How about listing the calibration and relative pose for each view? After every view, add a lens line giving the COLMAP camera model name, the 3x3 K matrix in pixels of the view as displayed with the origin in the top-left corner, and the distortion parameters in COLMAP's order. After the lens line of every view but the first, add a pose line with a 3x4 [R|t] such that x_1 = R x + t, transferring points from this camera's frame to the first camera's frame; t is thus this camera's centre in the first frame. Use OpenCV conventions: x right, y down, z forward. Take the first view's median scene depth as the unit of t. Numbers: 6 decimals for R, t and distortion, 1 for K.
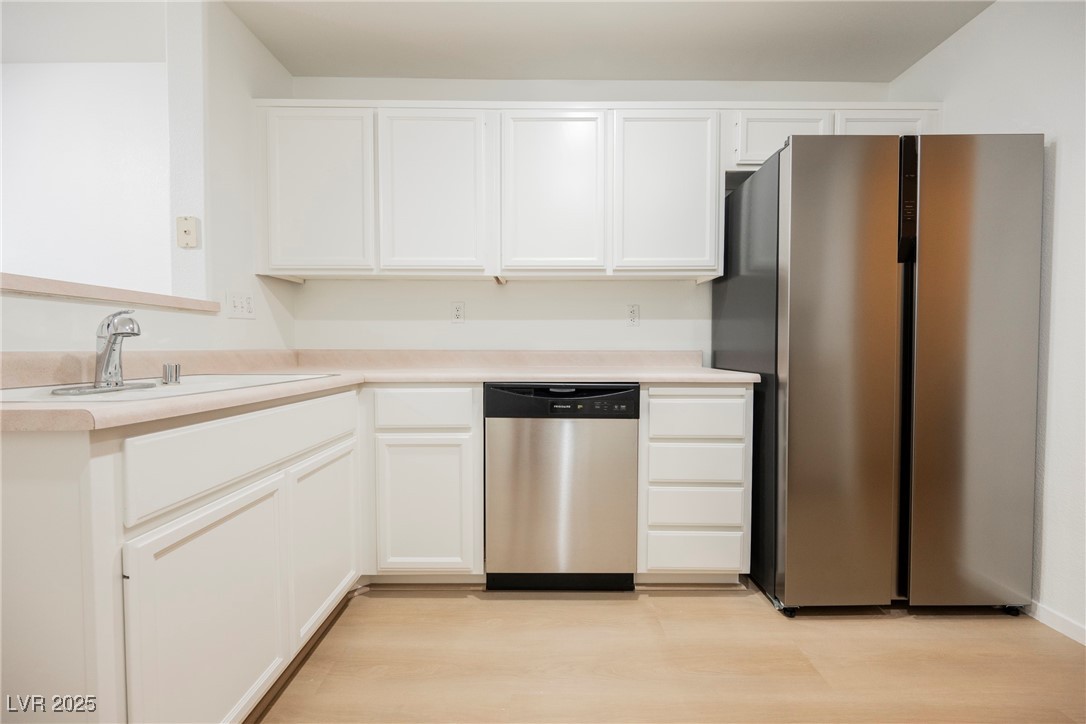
lens RADIAL K [[422.8, 0, 544.8], [0, 422.8, 361.1], [0, 0, 1]] dist [-0.002900, 0.000440]
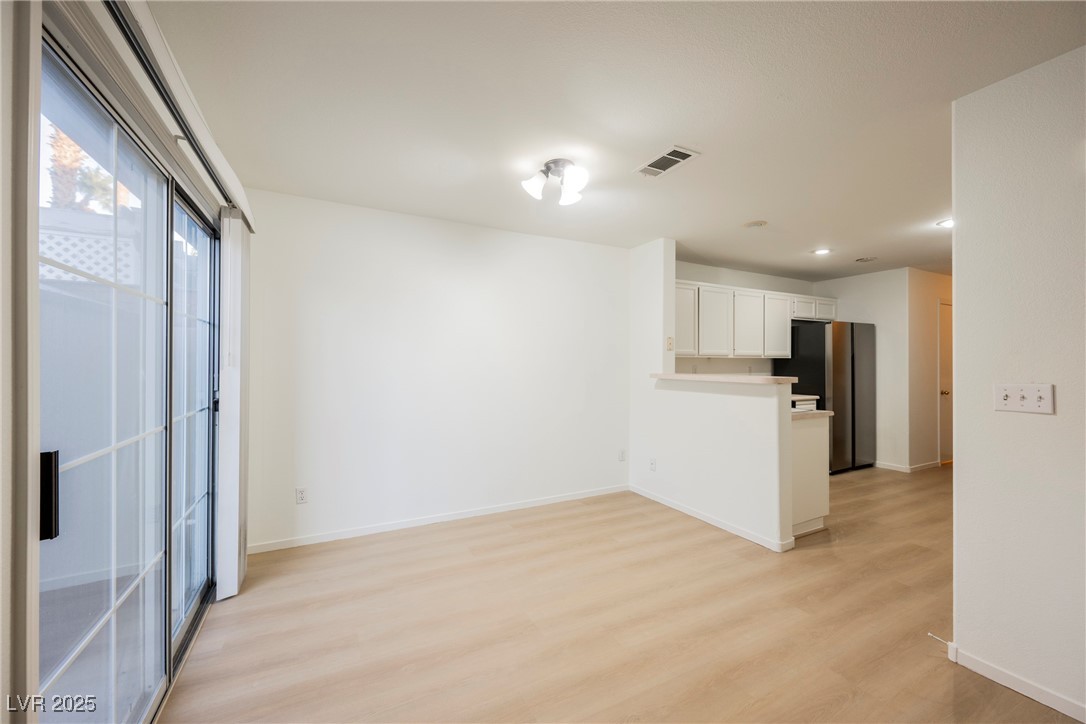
lens RADIAL K [[426.0, 0, 545.4], [0, 426.0, 362.9], [0, 0, 1]] dist [-0.001920, -0.000172]
pose [[0.887769, 0.000642, 0.460289, -2.470510], [0.013113, 0.999558, -0.026684, -0.142445], [-0.460103, 0.029725, 0.887368, -0.740353]]
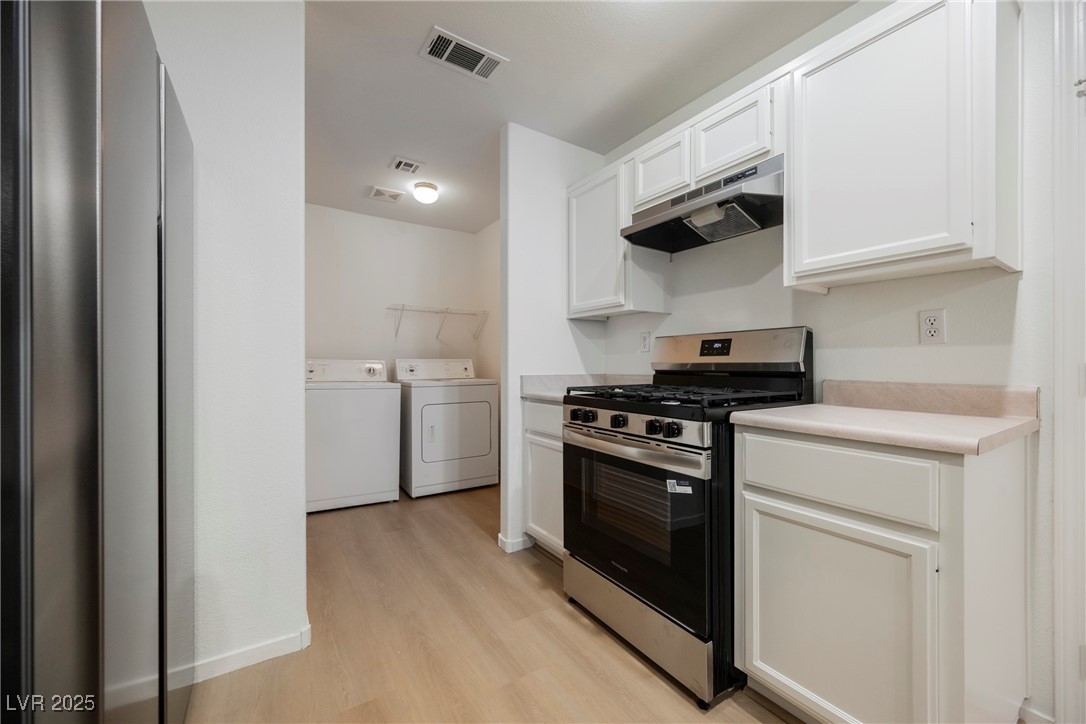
lens RADIAL K [[426.0, 0, 545.4], [0, 426.0, 362.9], [0, 0, 1]] dist [-0.001920, -0.000172]
pose [[-0.546262, -0.000303, 0.837614, 0.005244], [0.023473, 0.999602, 0.015669, -0.056122], [-0.837286, 0.028221, -0.546037, 0.771362]]
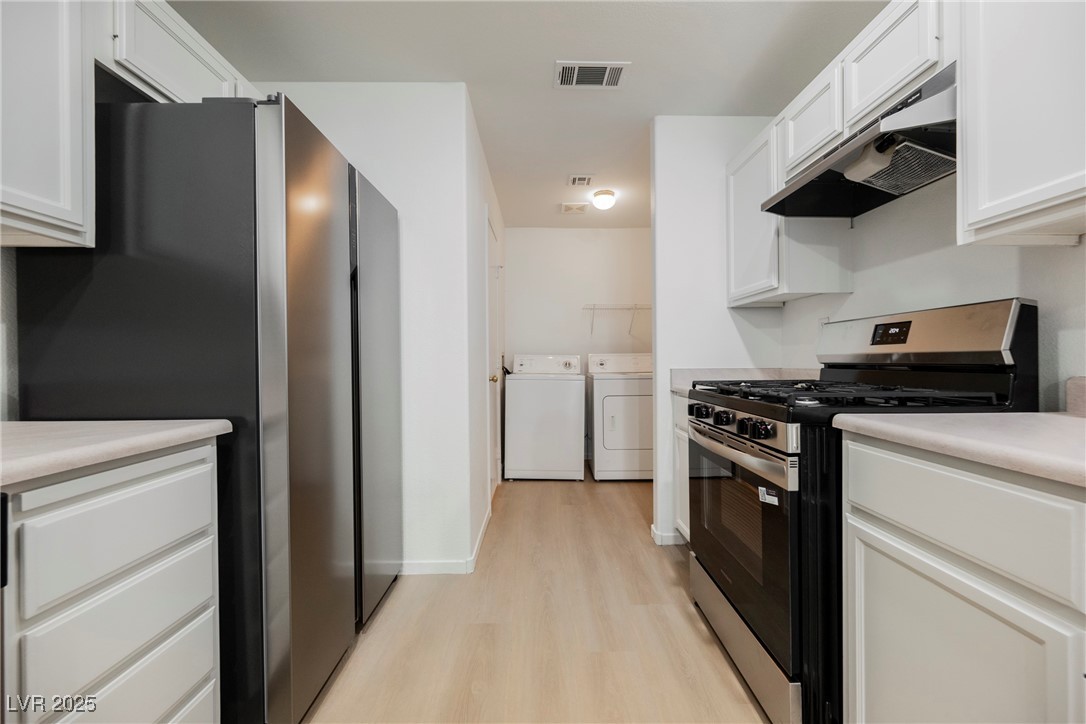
lens RADIAL K [[422.8, 0, 544.8], [0, 422.8, 361.1], [0, 0, 1]] dist [-0.002900, 0.000440]
pose [[-0.013023, -0.006084, 0.999897, -0.148331], [0.037975, 0.999257, 0.006574, -0.044823], [-0.999194, 0.038056, -0.012782, 0.497528]]
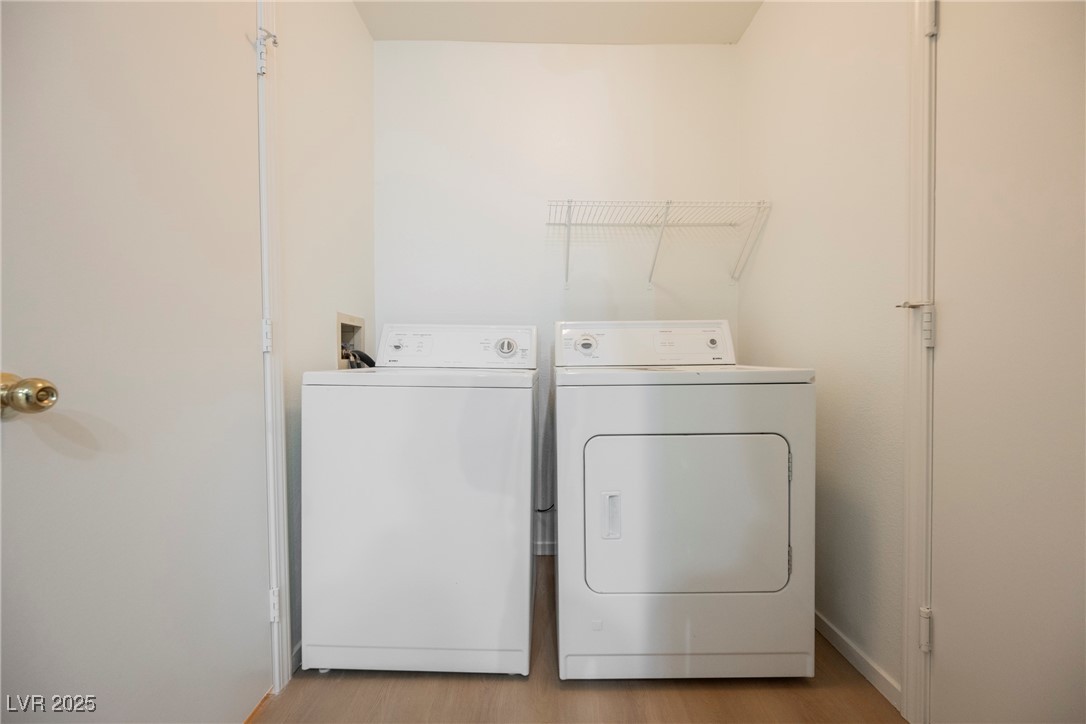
lens RADIAL K [[426.0, 0, 545.4], [0, 426.0, 362.9], [0, 0, 1]] dist [-0.001920, -0.000172]
pose [[-0.016613, -0.026428, 0.999513, 1.240834], [0.036371, 0.998973, 0.027018, 0.012153], [-0.999200, 0.036802, -0.015635, 0.259029]]
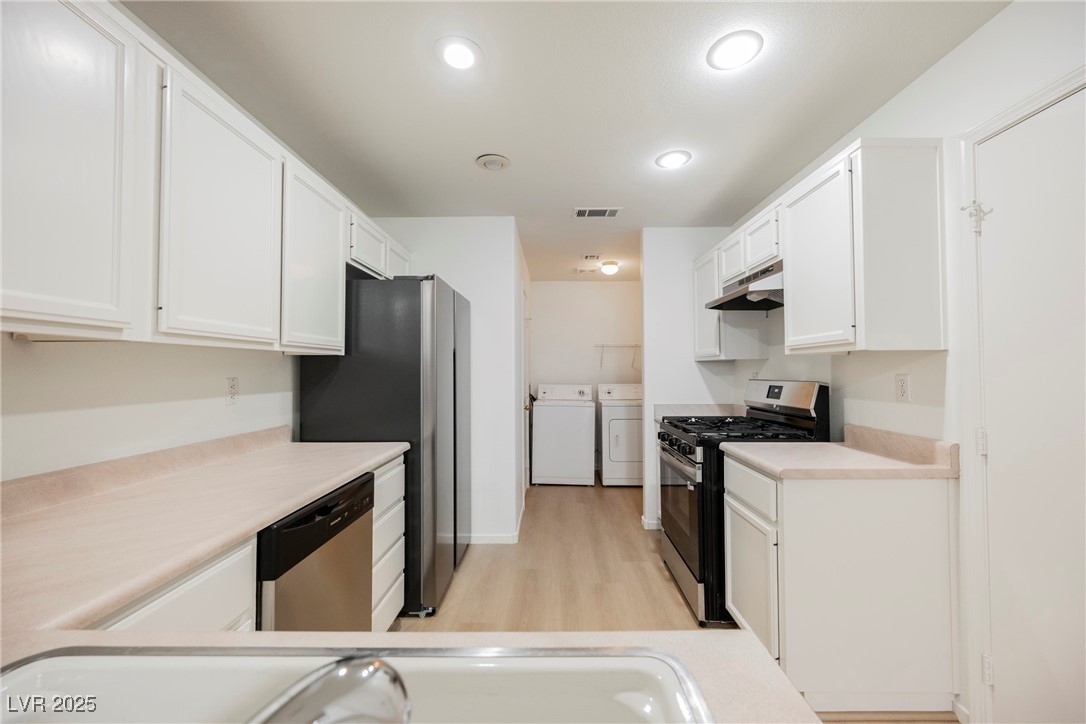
lens RADIAL K [[422.8, 0, 544.8], [0, 422.8, 361.1], [0, 0, 1]] dist [-0.002900, 0.000440]
pose [[0.019514, 0.023067, 0.999543, -0.753464], [0.034472, 0.999124, -0.023730, -0.166796], [-0.999215, 0.034920, 0.018702, 0.533918]]
